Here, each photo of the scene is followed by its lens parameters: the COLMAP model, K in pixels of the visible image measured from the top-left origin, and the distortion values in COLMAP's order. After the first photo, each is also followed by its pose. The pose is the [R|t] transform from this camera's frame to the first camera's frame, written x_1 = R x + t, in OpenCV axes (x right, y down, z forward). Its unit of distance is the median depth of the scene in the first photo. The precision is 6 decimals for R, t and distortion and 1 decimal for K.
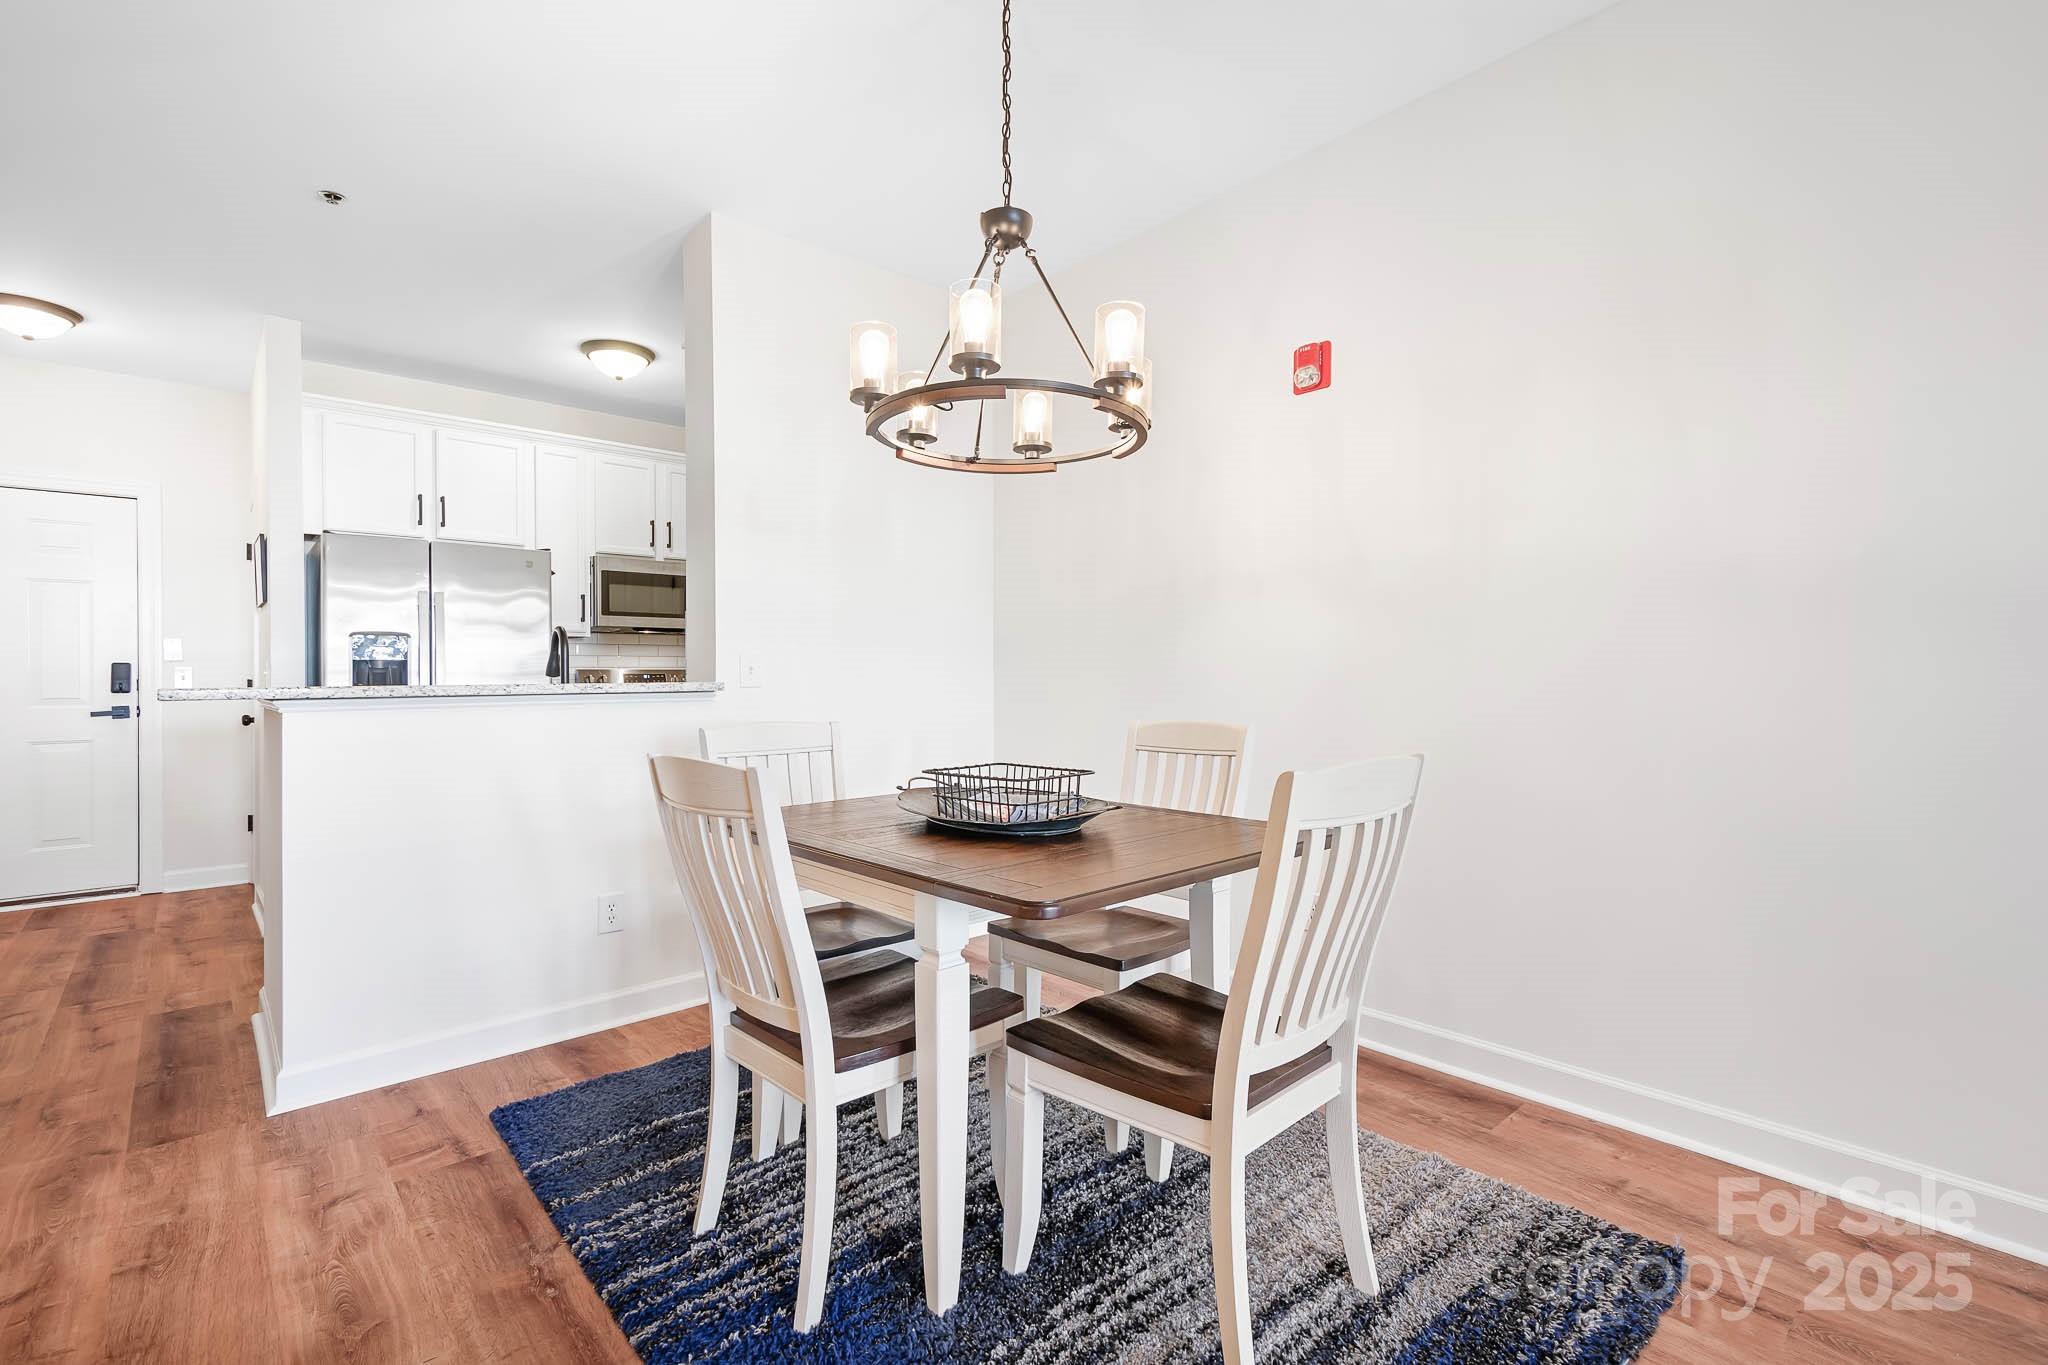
lens RADIAL K [[936.0, 0, 1033.4], [0, 936.0, 683.9], [0, 0, 1]] dist [0.001804, 0.000009]
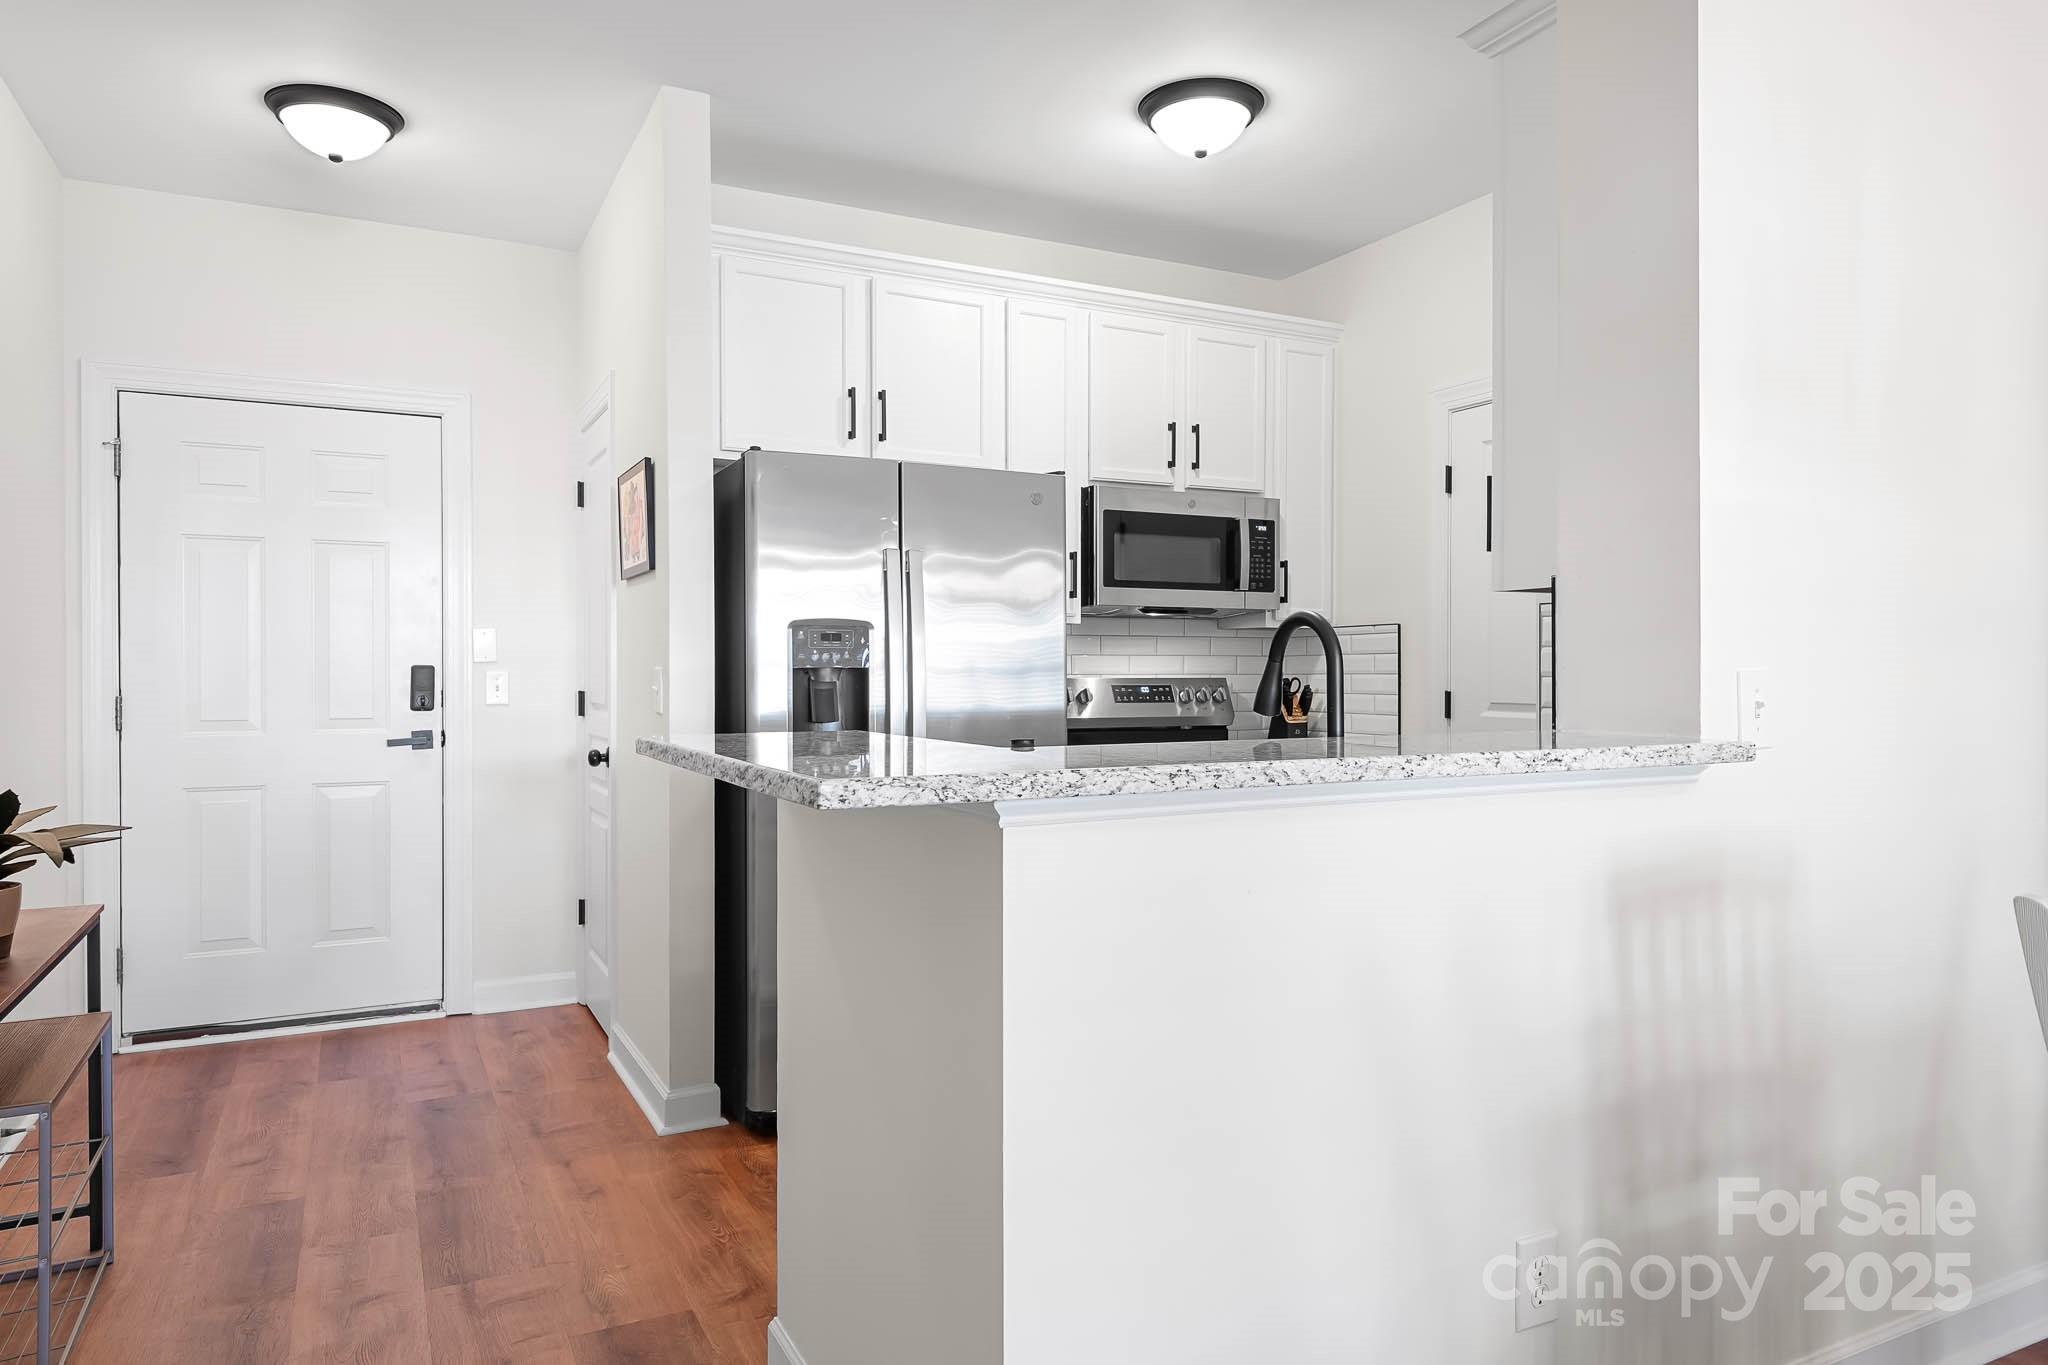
lens RADIAL K [[1300.7, 0, 1024.0], [0, 1300.7, 682.5], [0, 0, 1]] dist [0.025156, -0.000532]
pose [[0.965106, 0.008380, -0.261724, -0.320341], [-0.007037, 0.999957, 0.006067, -0.019063], [0.261764, -0.004014, 0.965124, 0.217628]]
